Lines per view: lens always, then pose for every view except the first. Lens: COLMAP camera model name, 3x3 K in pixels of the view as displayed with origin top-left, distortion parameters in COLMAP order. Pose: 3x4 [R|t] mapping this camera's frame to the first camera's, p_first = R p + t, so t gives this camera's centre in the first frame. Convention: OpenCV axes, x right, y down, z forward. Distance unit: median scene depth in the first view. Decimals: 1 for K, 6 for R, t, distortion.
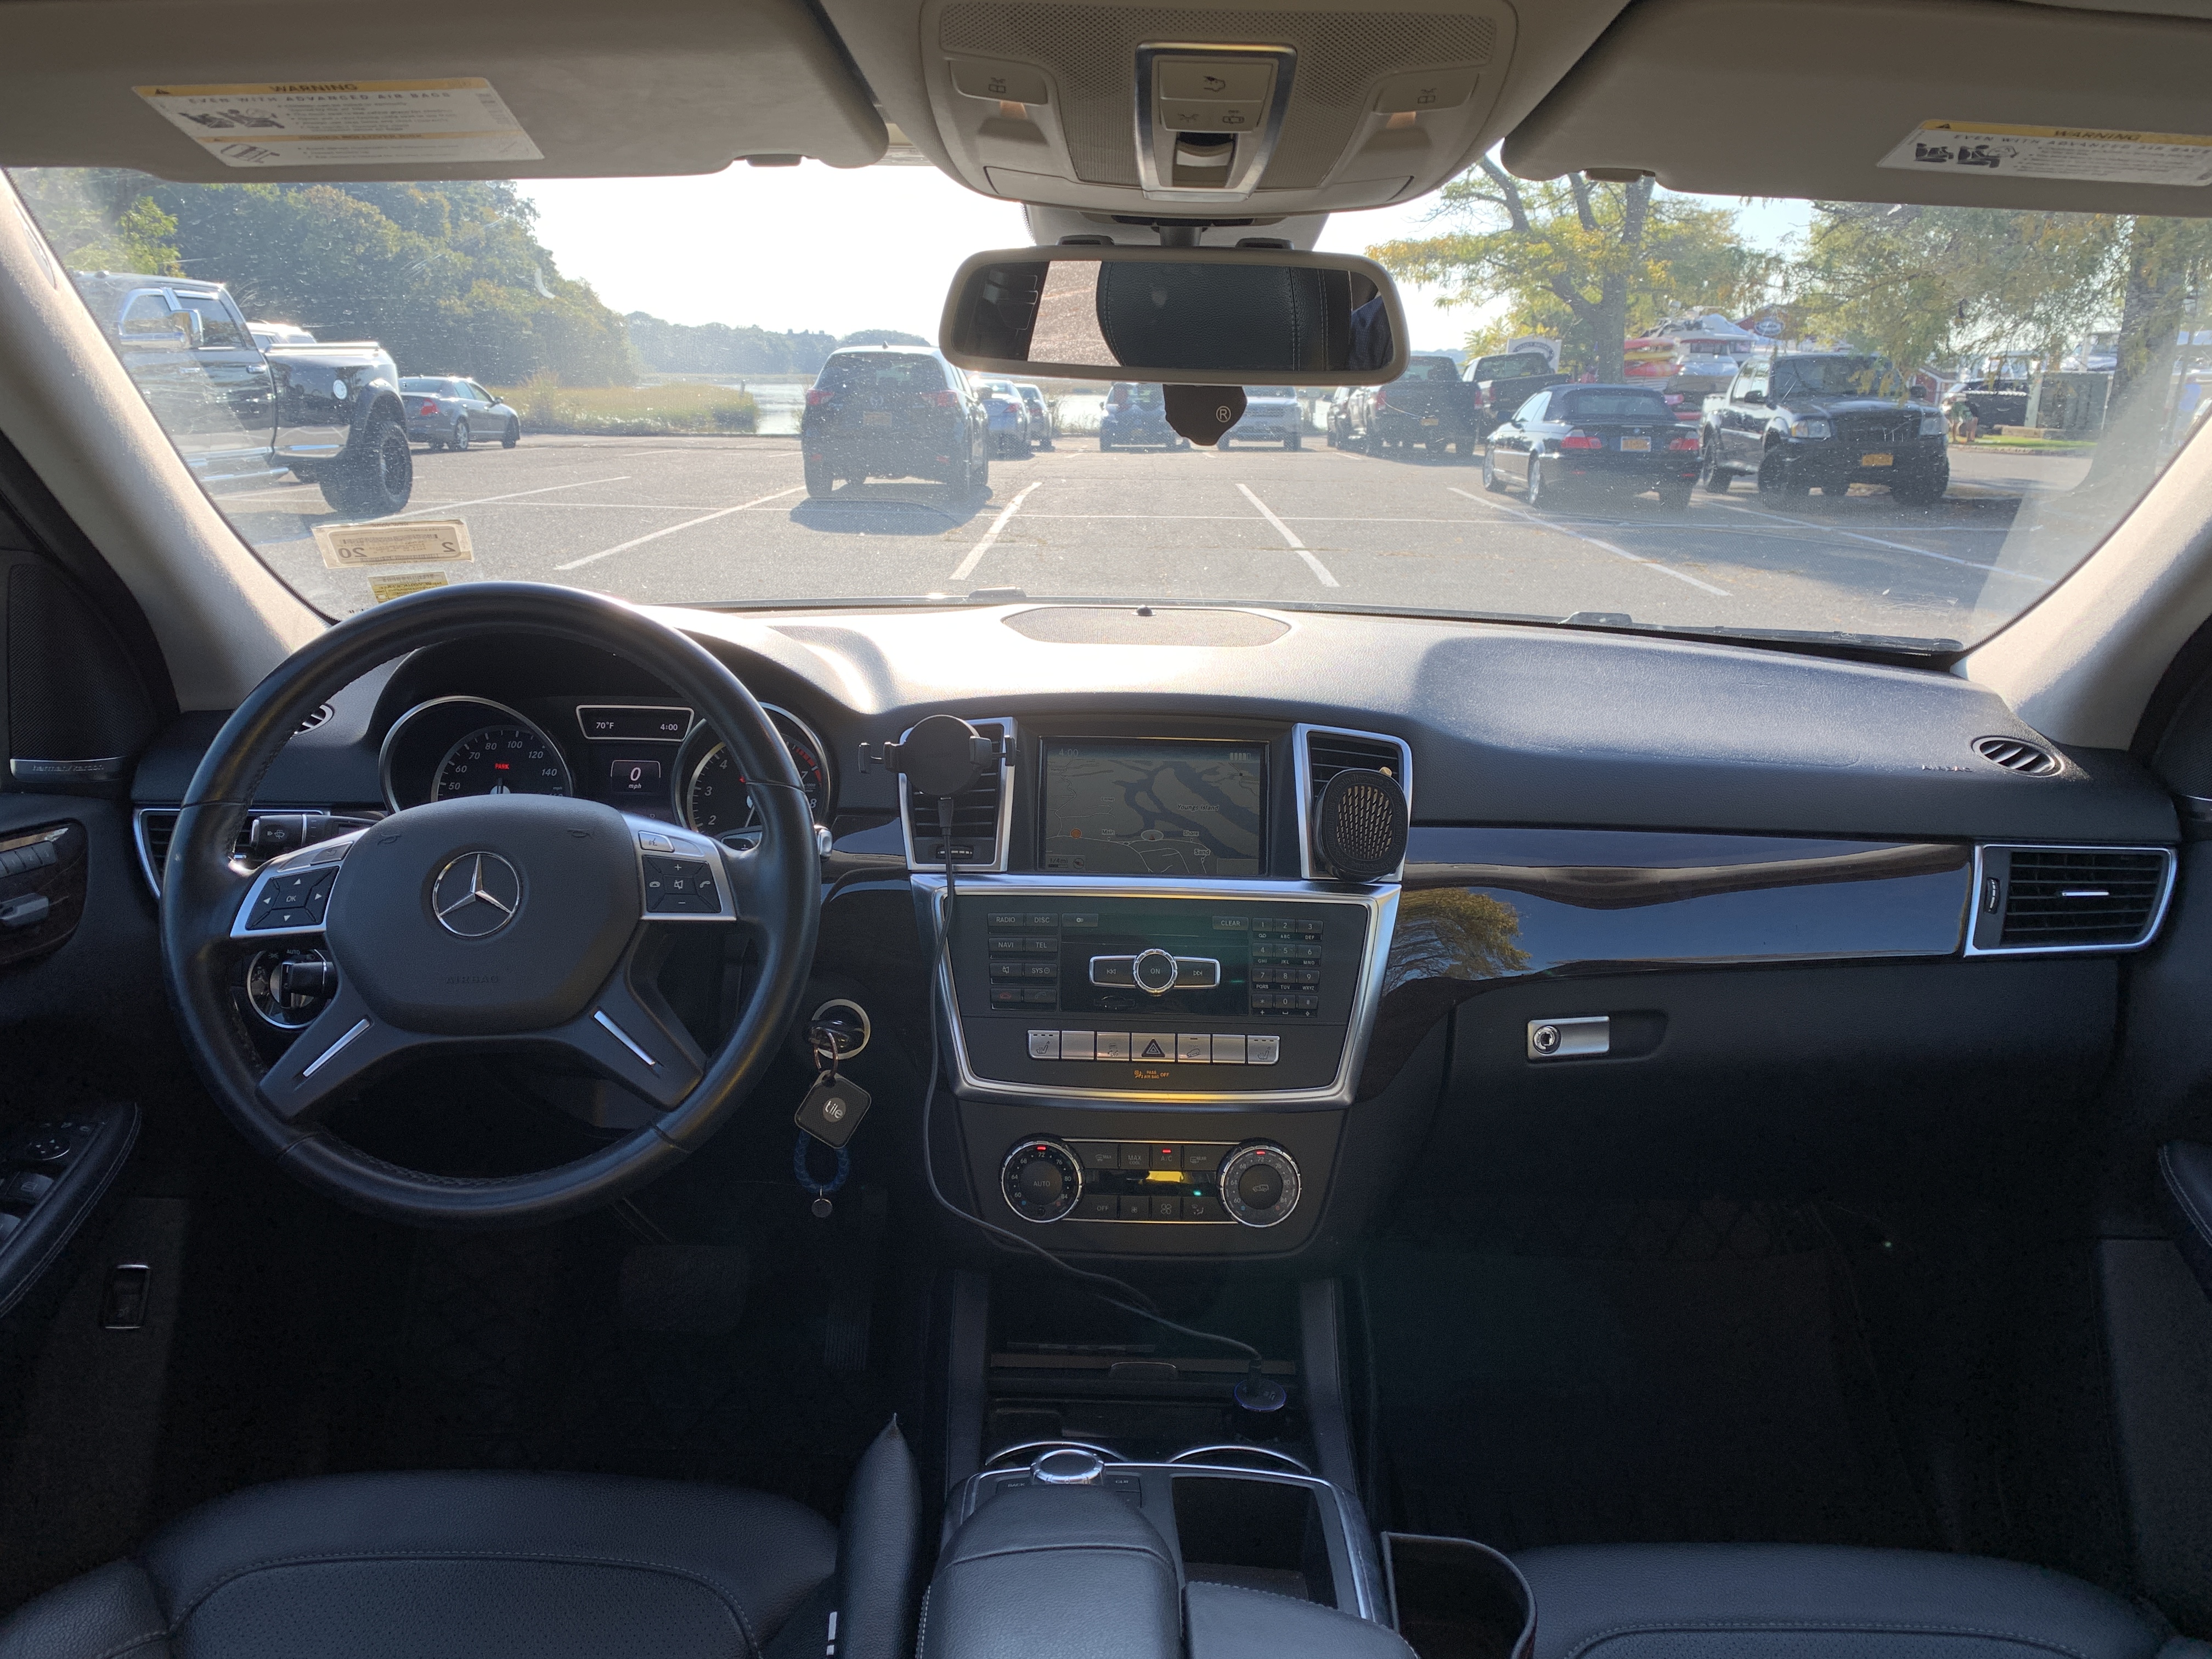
lens RADIAL K [[1700.5, 0, 1107.5], [0, 1700.5, 819.2], [0, 0, 1]] dist [-0.001628, 0.000236]
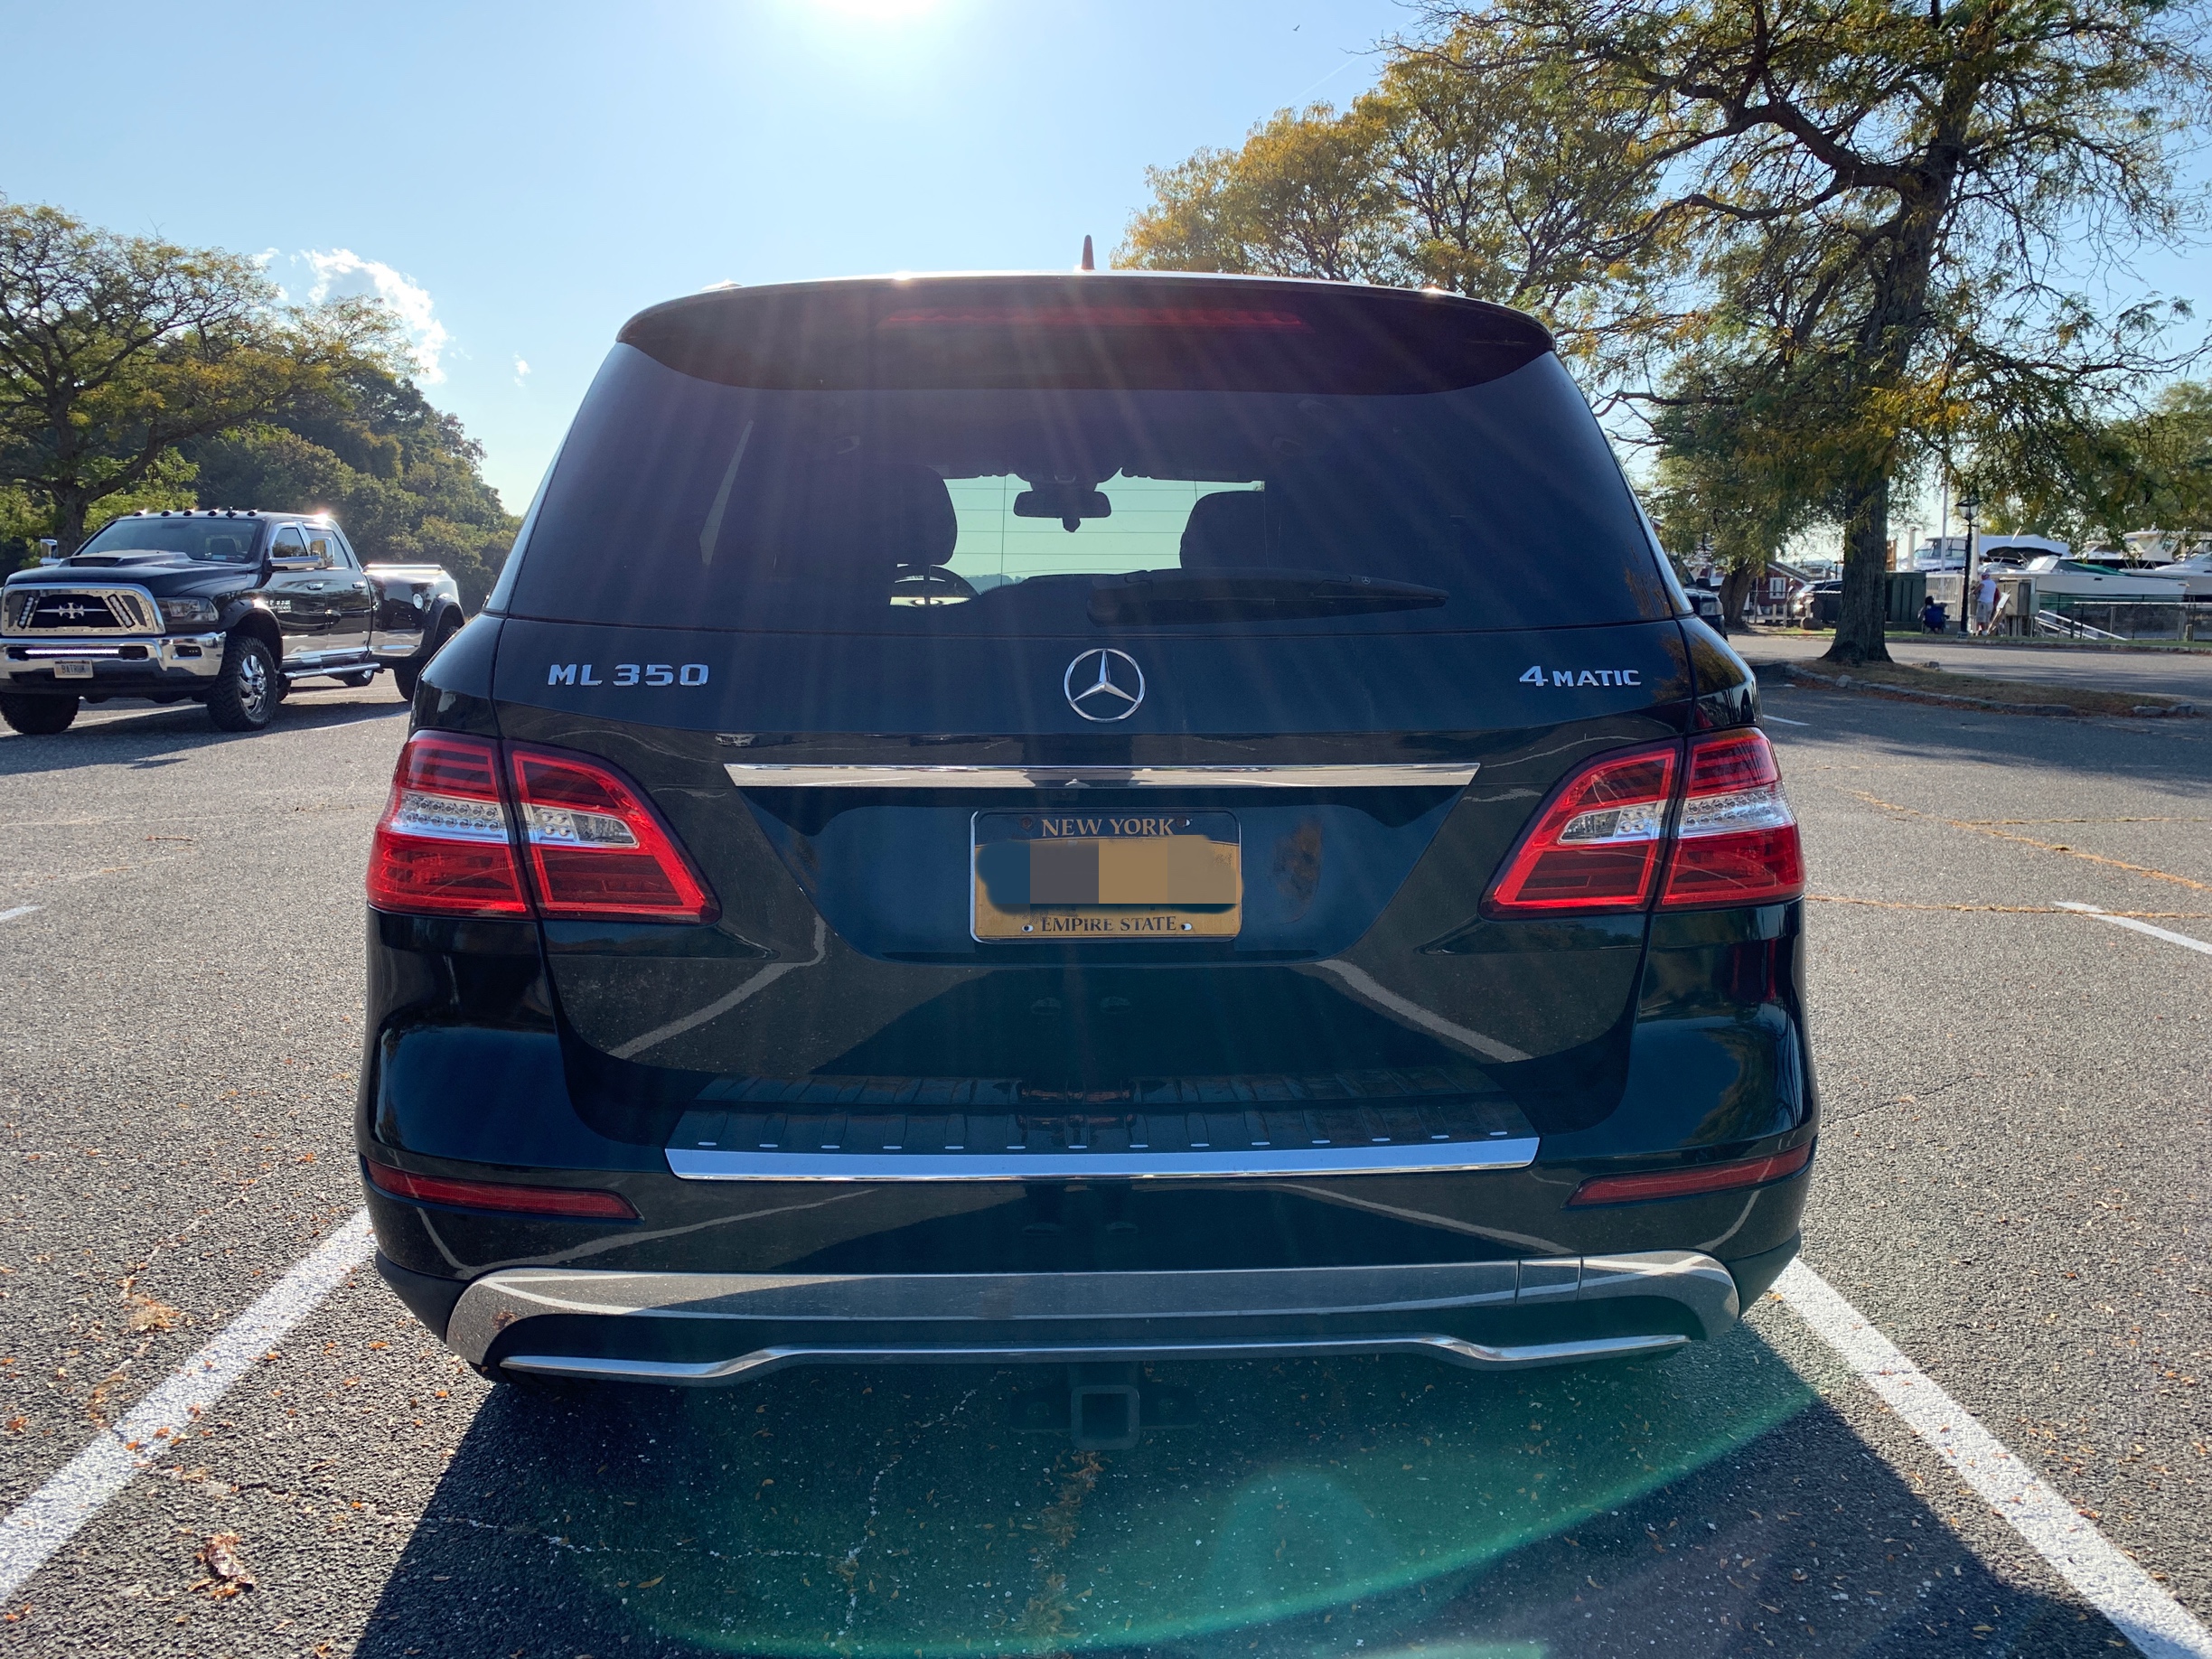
lens RADIAL K [[1700.5, 0, 1107.0], [0, 1700.5, 825.0], [0, 0, 1]] dist [-0.001628, 0.000236]
pose [[0.999064, -0.022683, 0.036822, -0.003448], [0.027006, 0.992224, -0.121498, 0.108009], [-0.033780, 0.122378, 0.991908, -0.332433]]
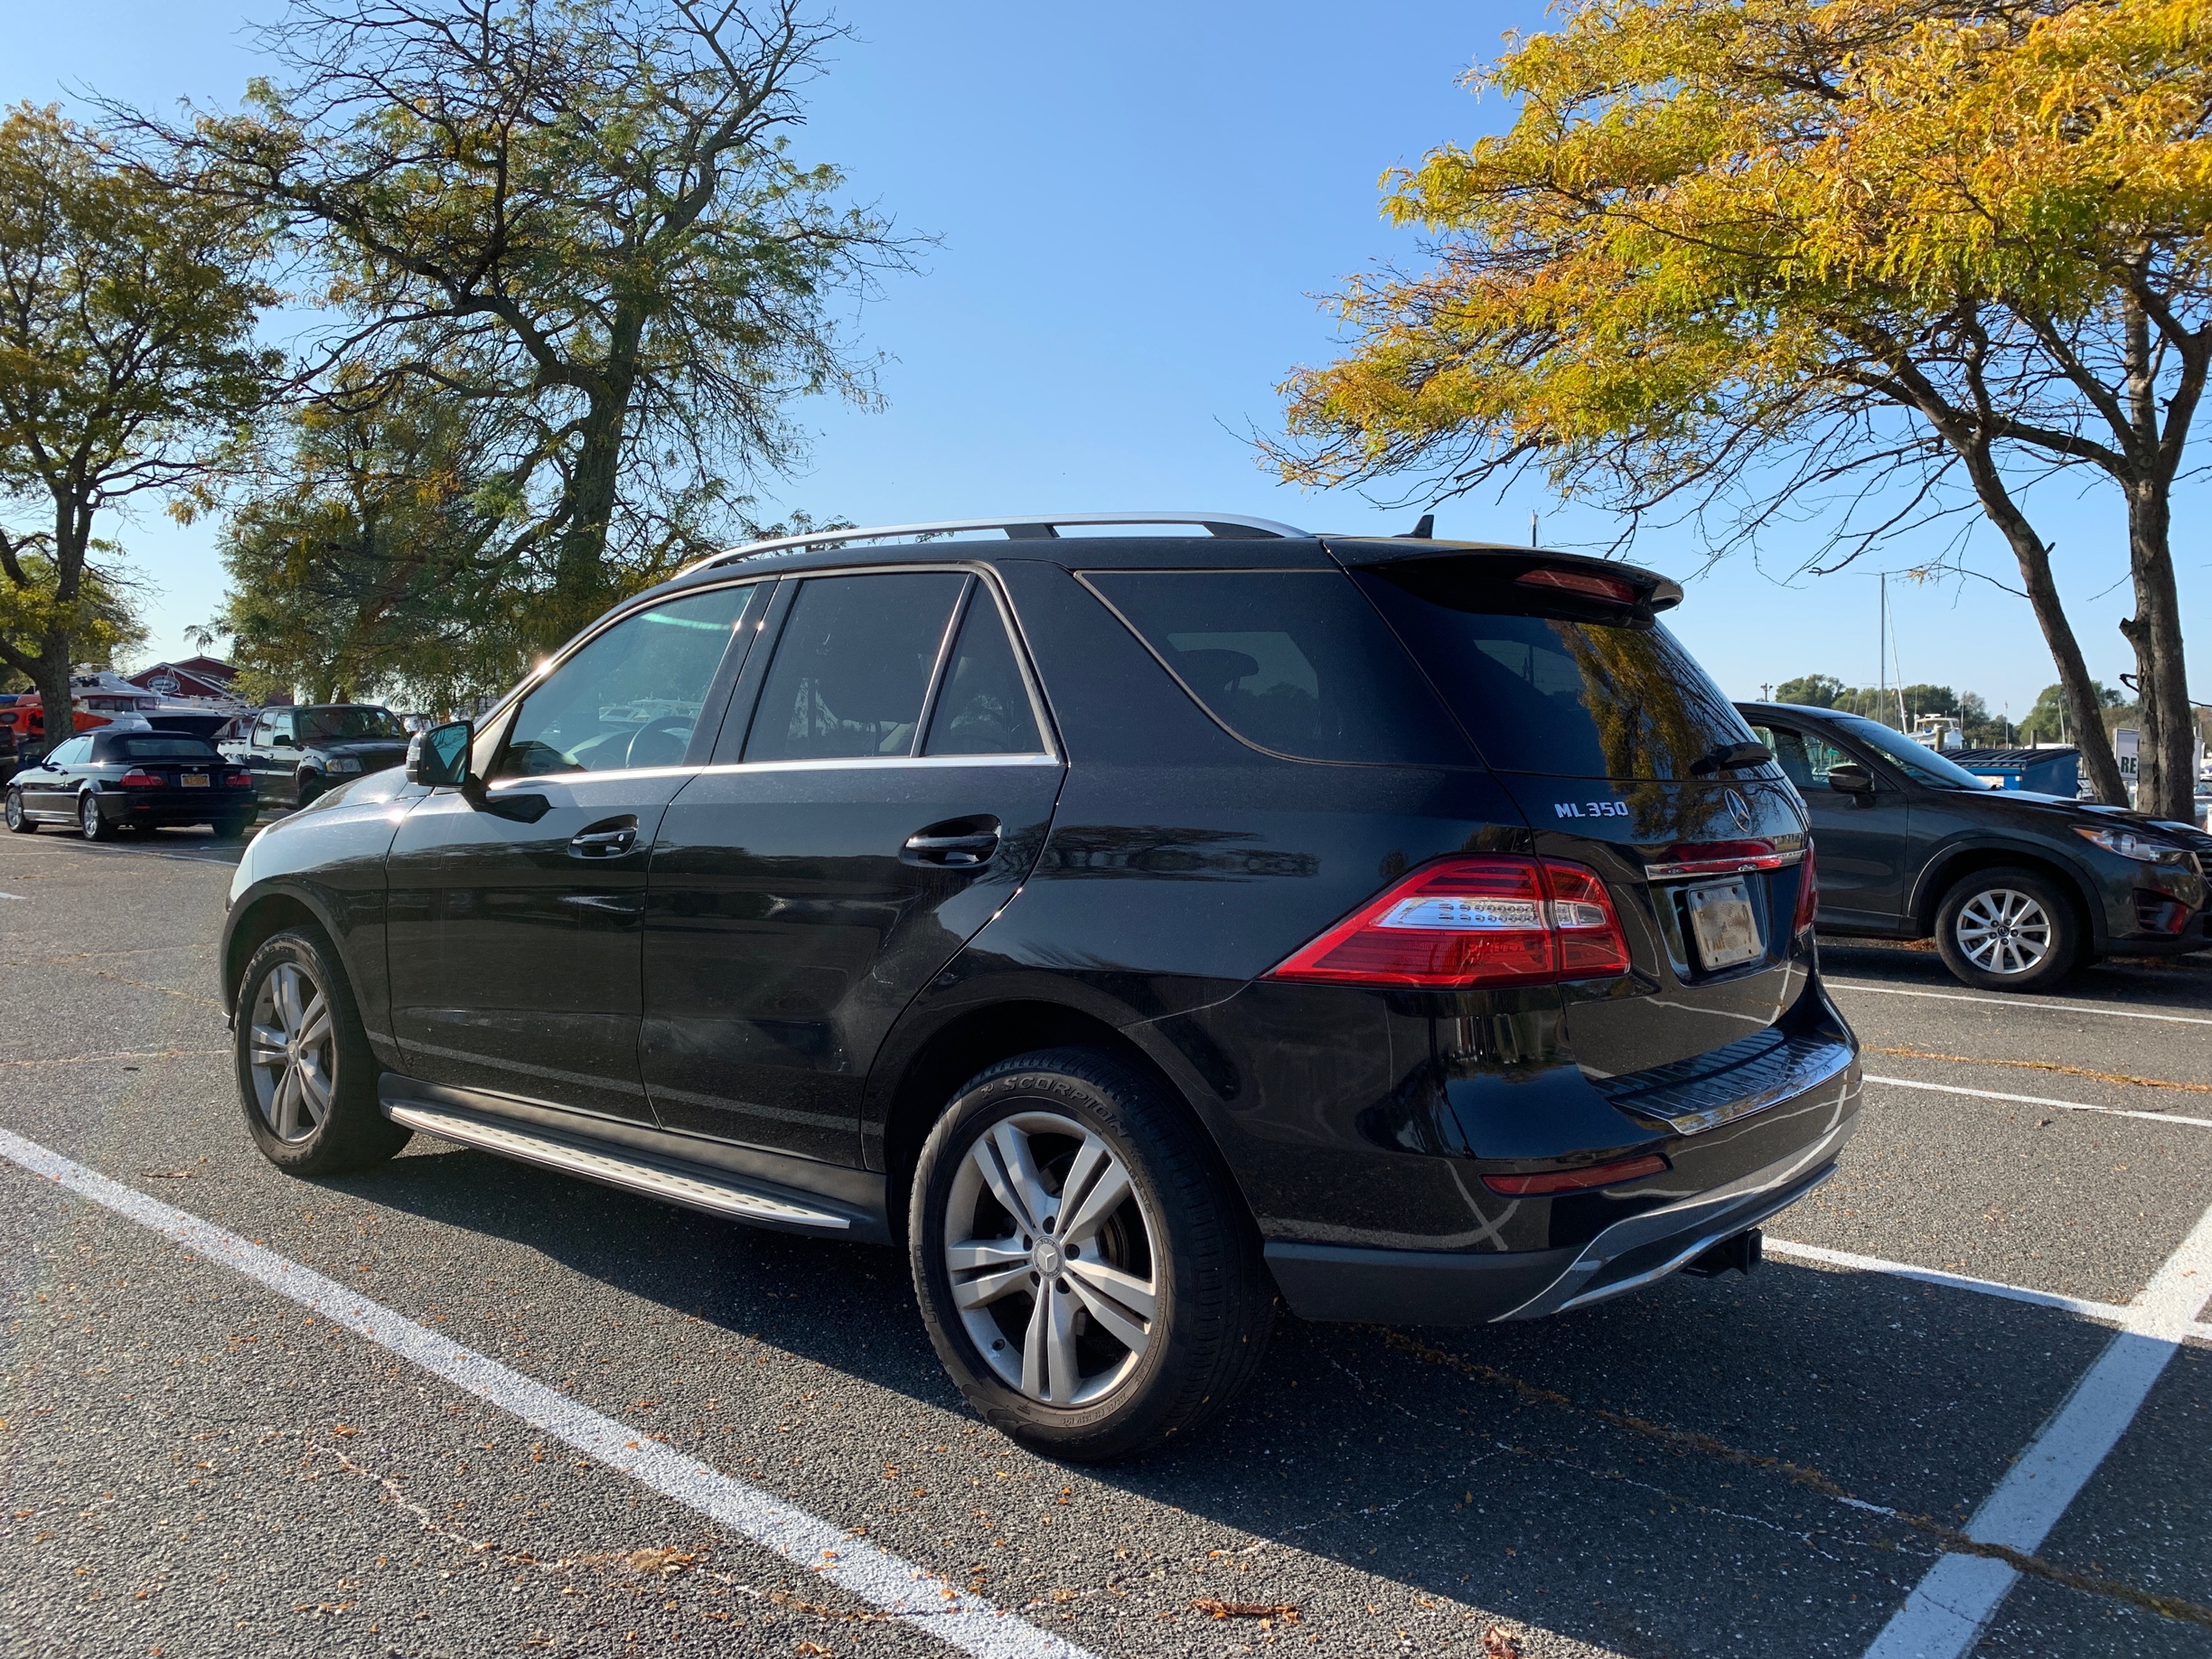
lens RADIAL K [[1700.5, 0, 1101.6], [0, 1700.5, 818.9], [0, 0, 1]] dist [-0.001628, 0.000236]
pose [[0.638149, -0.038322, 0.768959, -0.303451], [0.194623, 0.974352, -0.112957, 0.085583], [-0.744908, 0.221741, 0.629240, -0.266969]]
